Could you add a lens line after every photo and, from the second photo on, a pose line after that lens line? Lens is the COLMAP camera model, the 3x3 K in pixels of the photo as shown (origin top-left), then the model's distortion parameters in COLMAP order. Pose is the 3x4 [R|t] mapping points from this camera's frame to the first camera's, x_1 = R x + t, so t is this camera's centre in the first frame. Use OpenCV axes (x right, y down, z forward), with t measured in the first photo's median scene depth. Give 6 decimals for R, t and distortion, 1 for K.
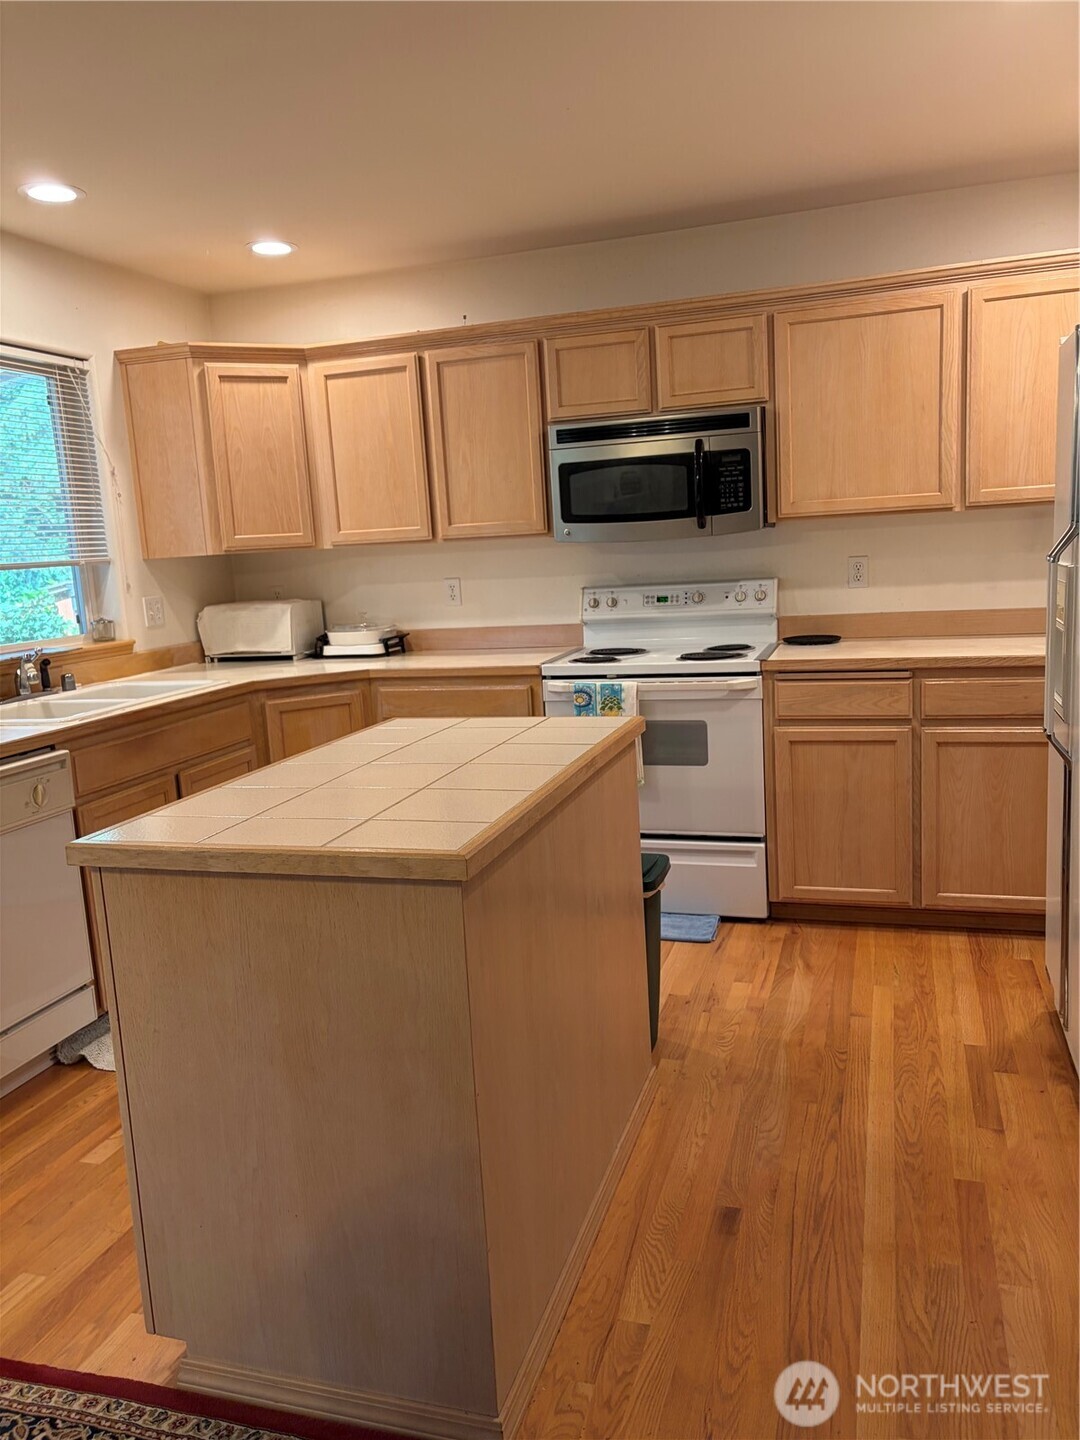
lens RADIAL K [[1088.5, 0, 541.4], [0, 1088.5, 719.7], [0, 0, 1]] dist [0.043242, -0.037349]
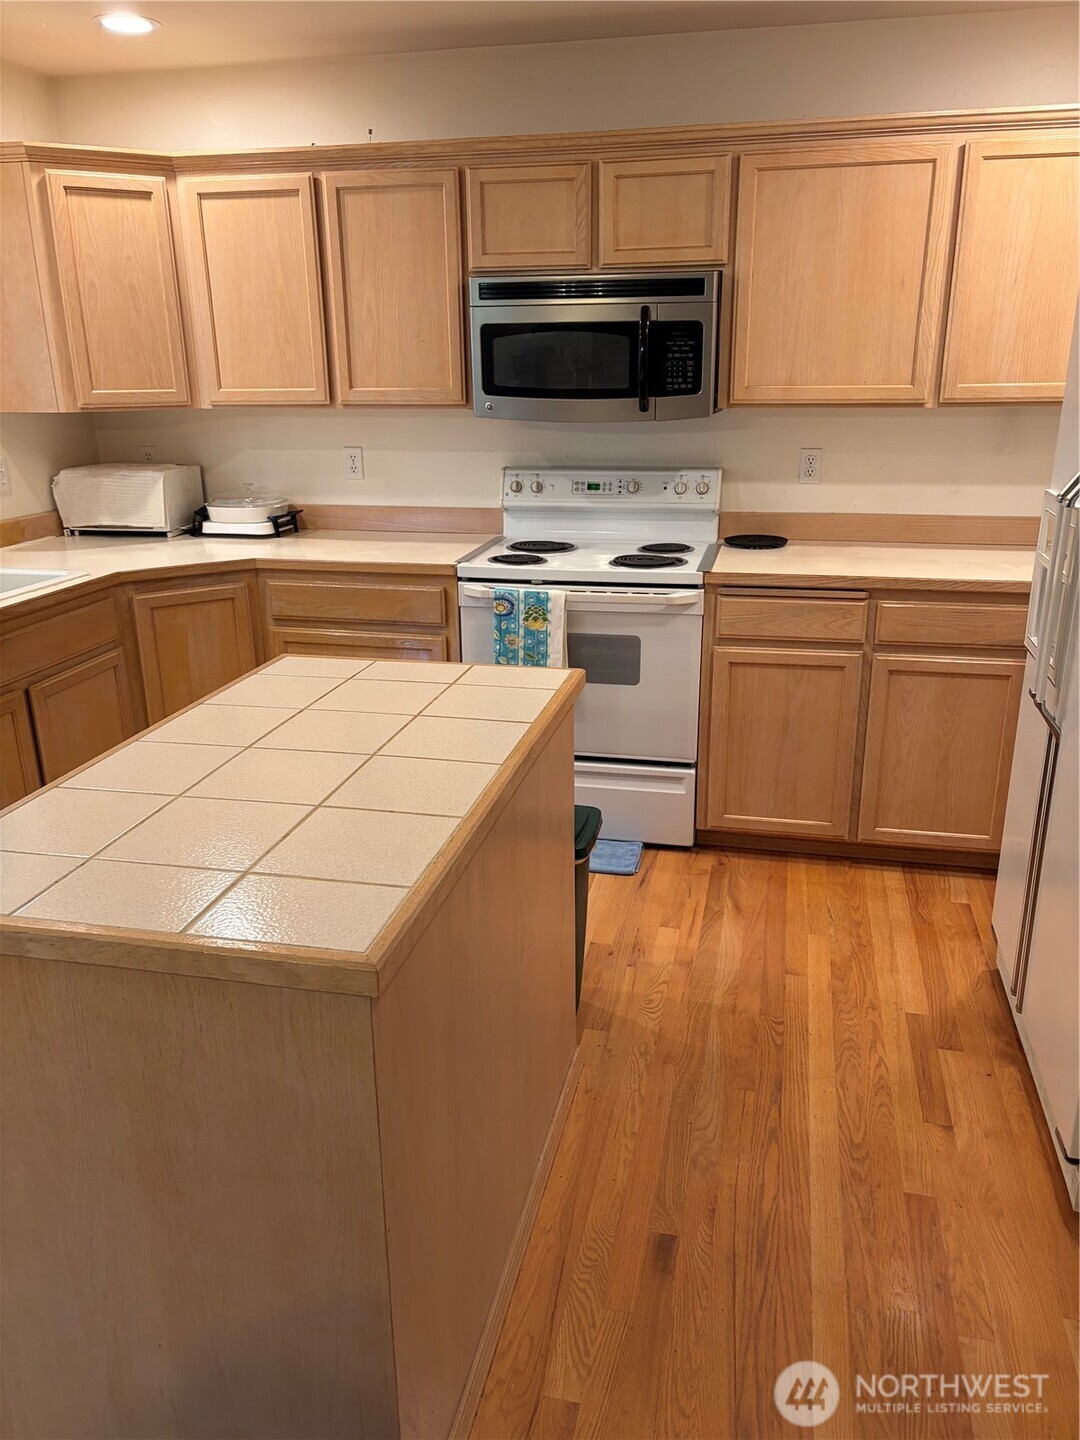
lens RADIAL K [[1088.5, 0, 541.6], [0, 1088.5, 720.4], [0, 0, 1]] dist [0.043242, -0.037349]
pose [[0.995456, 0.017240, 0.093651, -0.012346], [-0.031355, 0.987973, 0.151411, -0.064144], [-0.089914, -0.153659, 0.984025, 0.113731]]
